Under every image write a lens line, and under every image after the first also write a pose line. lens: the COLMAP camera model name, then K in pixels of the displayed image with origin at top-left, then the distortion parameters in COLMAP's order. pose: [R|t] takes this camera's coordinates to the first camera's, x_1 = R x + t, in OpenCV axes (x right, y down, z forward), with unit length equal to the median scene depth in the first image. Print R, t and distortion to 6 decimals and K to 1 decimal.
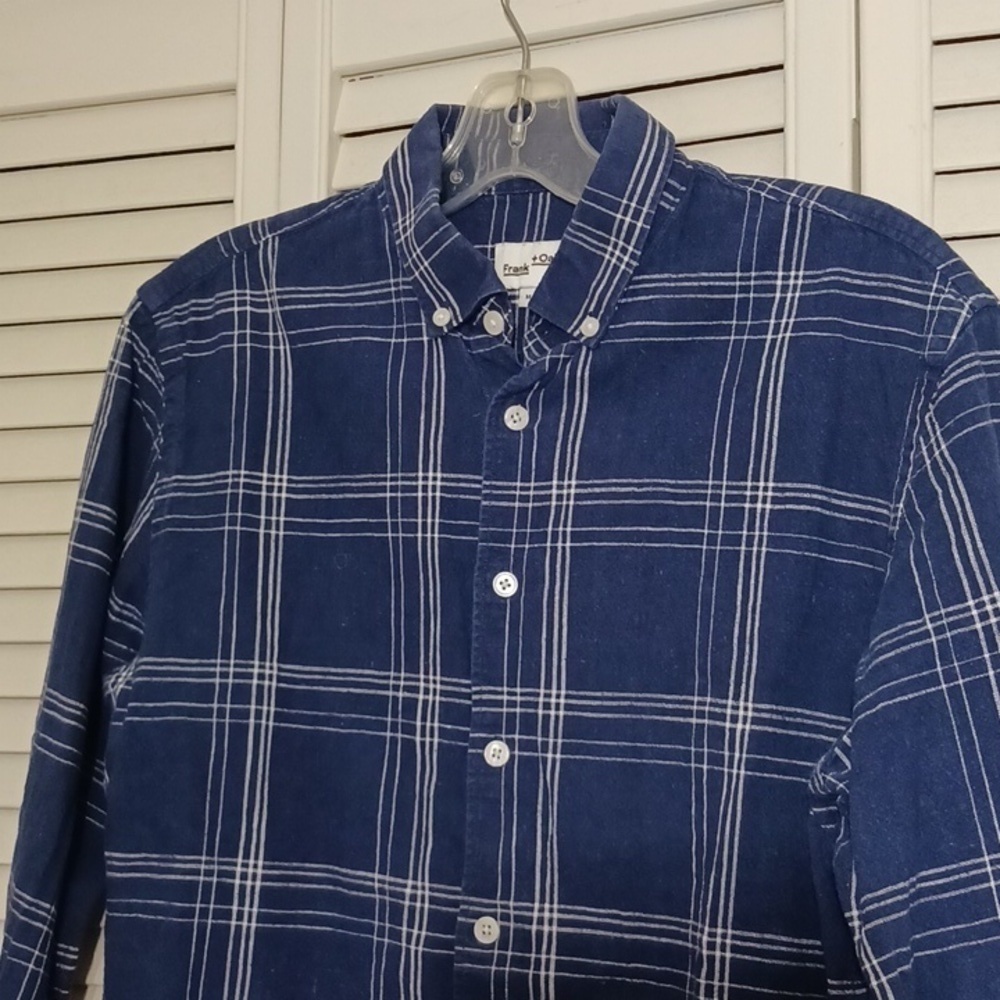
lens RADIAL K [[1727.2, 0, 500.4], [0, 1727.2, 525.5], [0, 0, 1]] dist [0.332289, -1.755310]
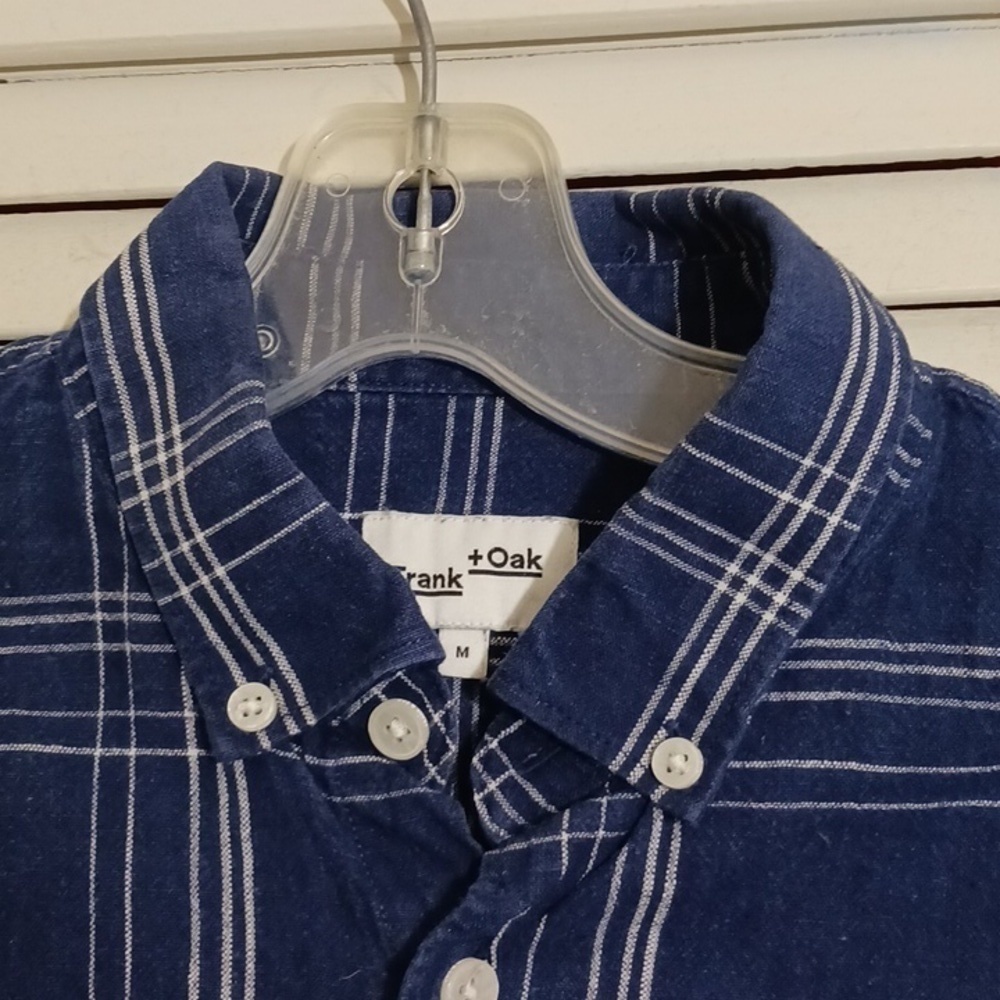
lens RADIAL K [[1727.2, 0, 500.4], [0, 1727.2, 525.5], [0, 0, 1]] dist [0.332289, -1.755310]
pose [[0.934949, 0.025918, 0.353833, -0.120460], [-0.009749, 0.998828, -0.047403, -0.143340], [-0.354647, 0.040869, 0.934106, 0.623872]]
